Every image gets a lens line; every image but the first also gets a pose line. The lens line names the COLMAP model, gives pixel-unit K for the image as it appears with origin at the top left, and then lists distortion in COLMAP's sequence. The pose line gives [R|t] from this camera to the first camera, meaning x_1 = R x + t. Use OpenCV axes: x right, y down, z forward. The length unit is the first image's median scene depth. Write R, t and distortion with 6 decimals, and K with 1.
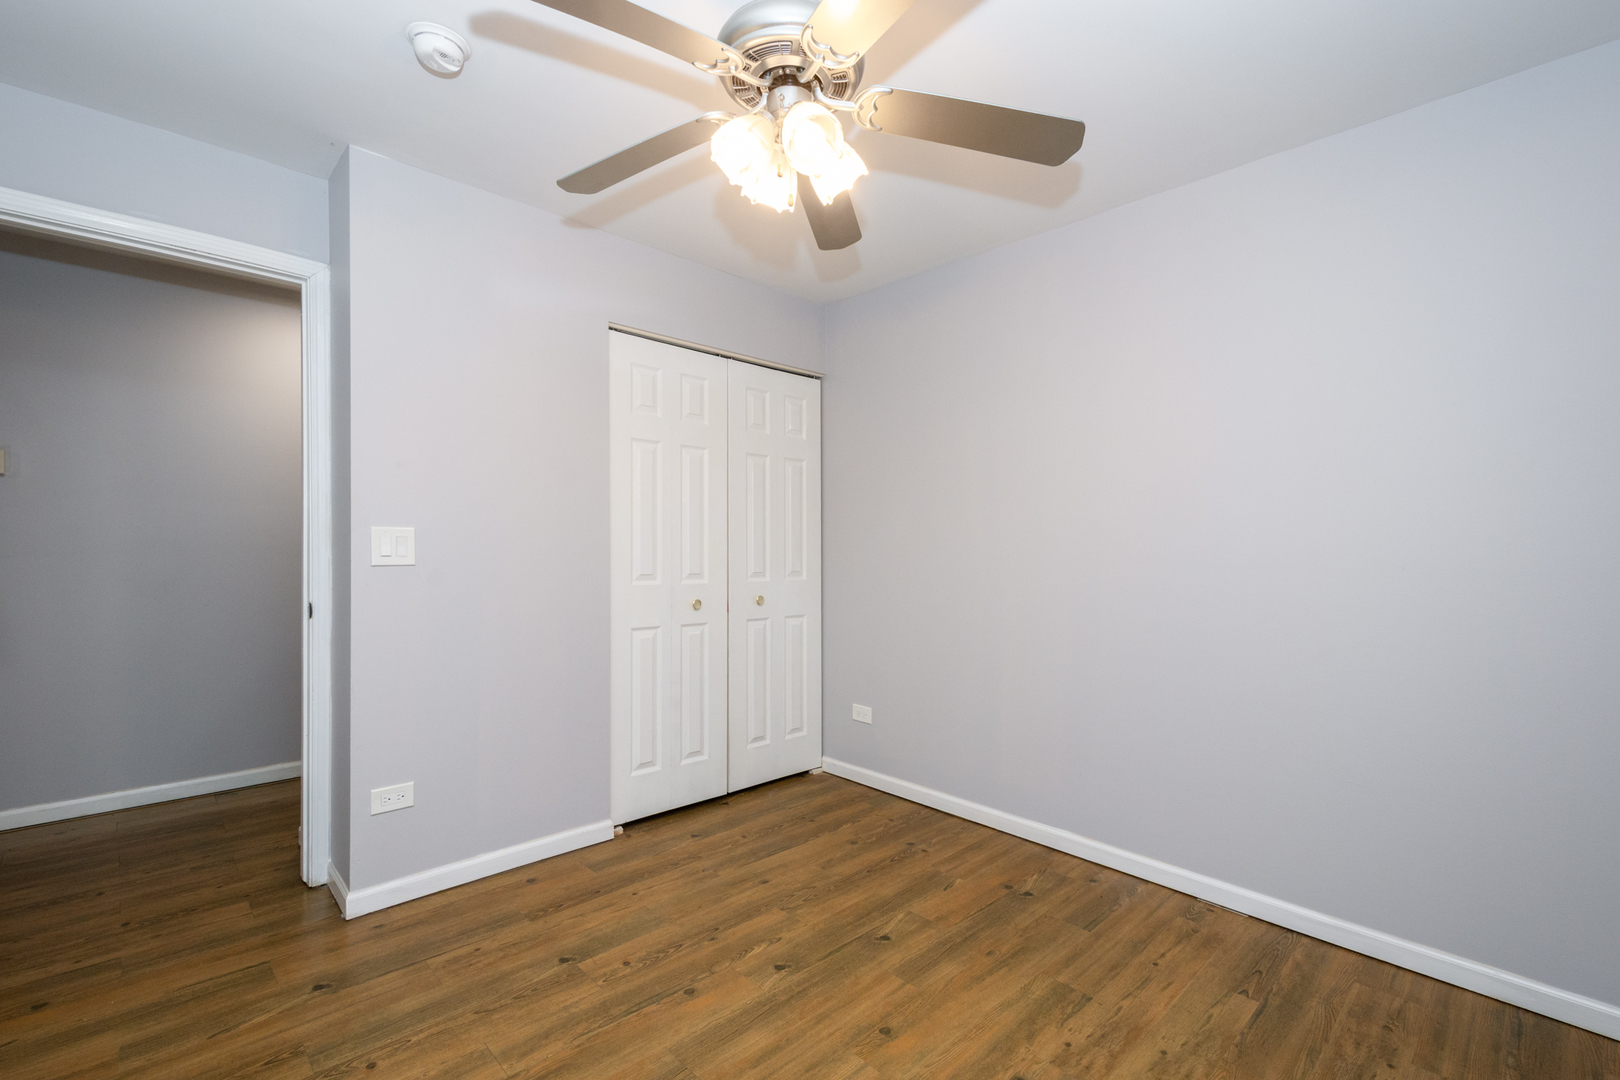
lens RADIAL K [[718.5, 0, 818.5], [0, 718.5, 547.5], [0, 0, 1]] dist [0.003565, -0.000532]
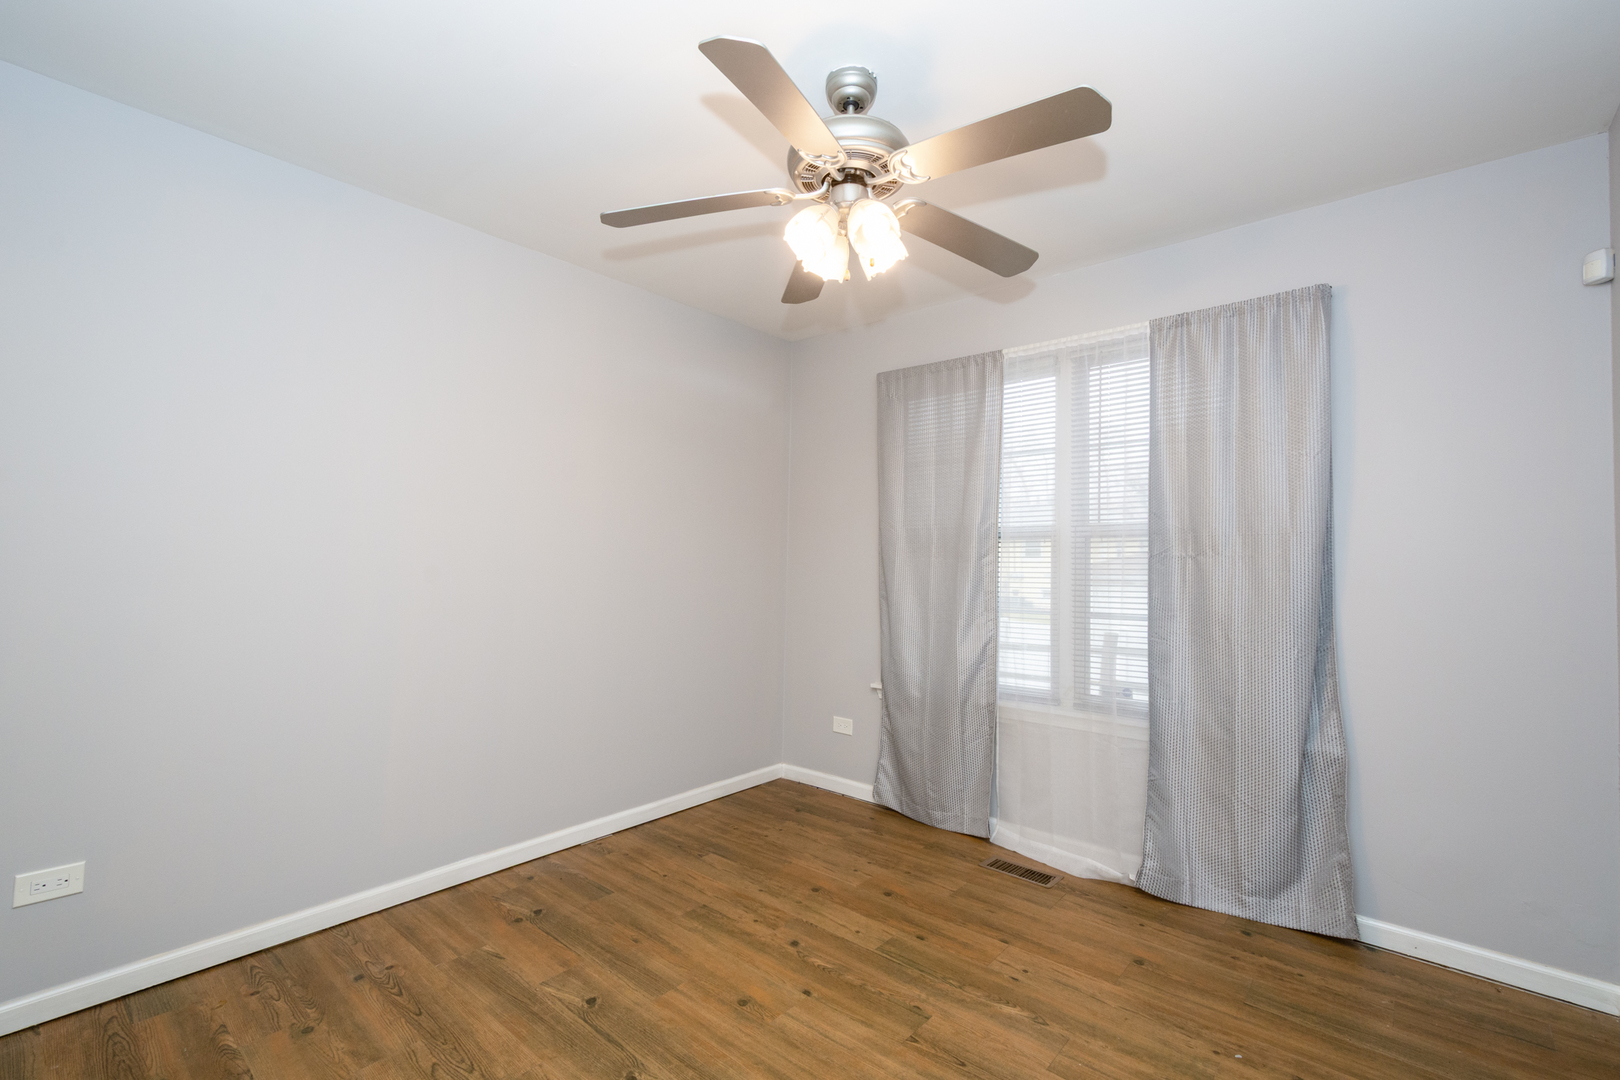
lens RADIAL K [[718.5, 0, 818.5], [0, 718.5, 547.5], [0, 0, 1]] dist [0.003565, -0.000532]
pose [[-0.103574, 0.004245, 0.994613, -0.802016], [-0.001293, 0.999989, -0.004403, -0.014552], [-0.994621, -0.001742, -0.103567, 0.790537]]
